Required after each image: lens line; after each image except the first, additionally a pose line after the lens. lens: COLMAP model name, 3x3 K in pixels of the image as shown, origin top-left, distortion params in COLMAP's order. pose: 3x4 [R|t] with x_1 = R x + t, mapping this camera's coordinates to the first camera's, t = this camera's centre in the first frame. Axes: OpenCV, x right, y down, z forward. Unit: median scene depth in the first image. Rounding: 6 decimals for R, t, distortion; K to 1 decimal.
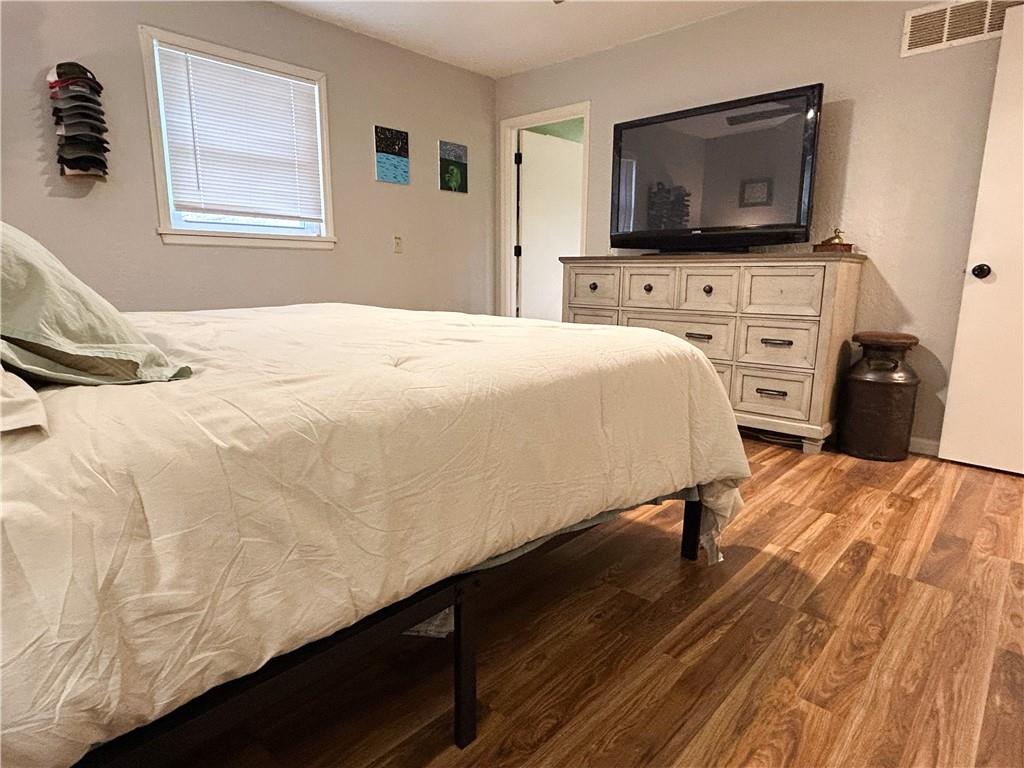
lens RADIAL K [[583.1, 0, 515.7], [0, 583.1, 385.4], [0, 0, 1]] dist [-0.012188, 0.002502]
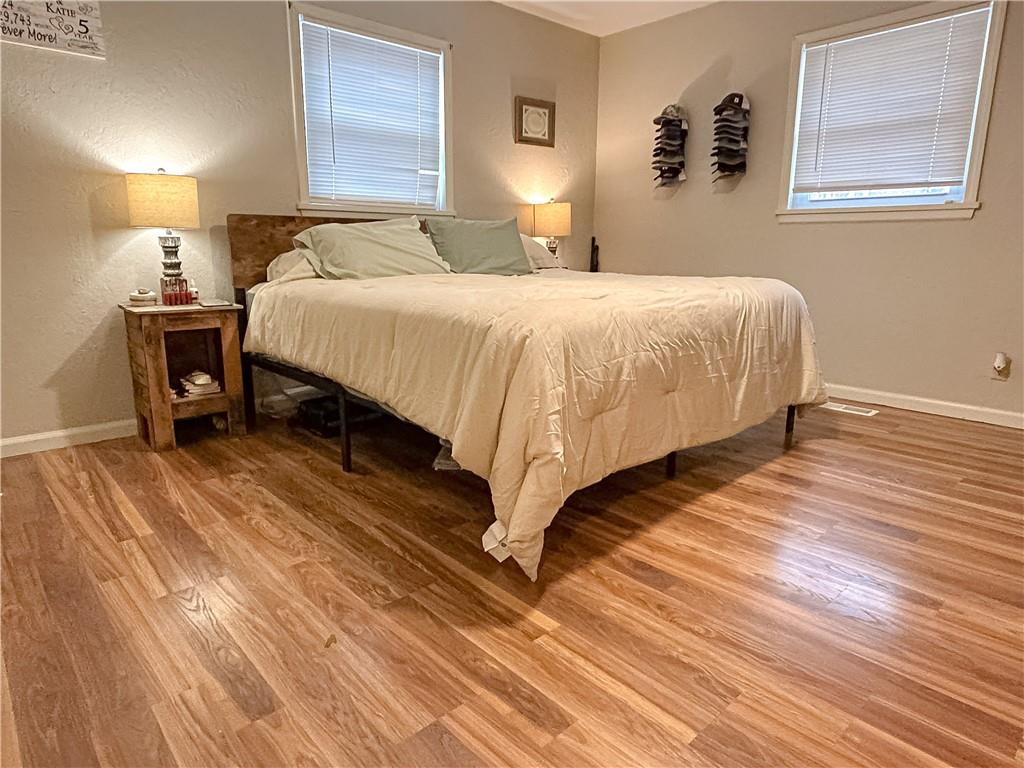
lens RADIAL K [[614.5, 0, 512.0], [0, 614.5, 384.0], [0, 0, 1]] dist [-0.008142, 0.002376]
pose [[-0.078190, 0.216119, -0.973231, 1.177249], [-0.186528, 0.955809, 0.227236, -0.187449], [0.979333, 0.199303, -0.034423, 0.949759]]
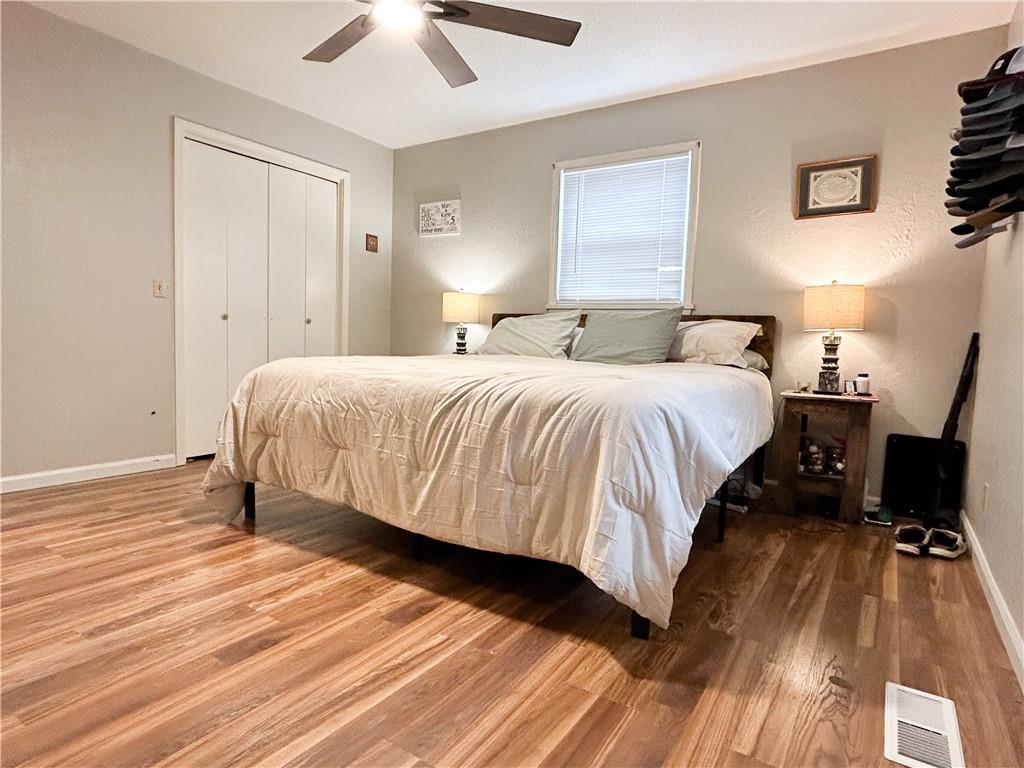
lens RADIAL K [[583.1, 0, 515.7], [0, 583.1, 385.4], [0, 0, 1]] dist [-0.012188, 0.002502]
pose [[-0.984221, -0.025112, -0.175154, -0.092524], [-0.069817, 0.964679, 0.254009, -0.429051], [0.162588, 0.262230, -0.951210, 2.380947]]
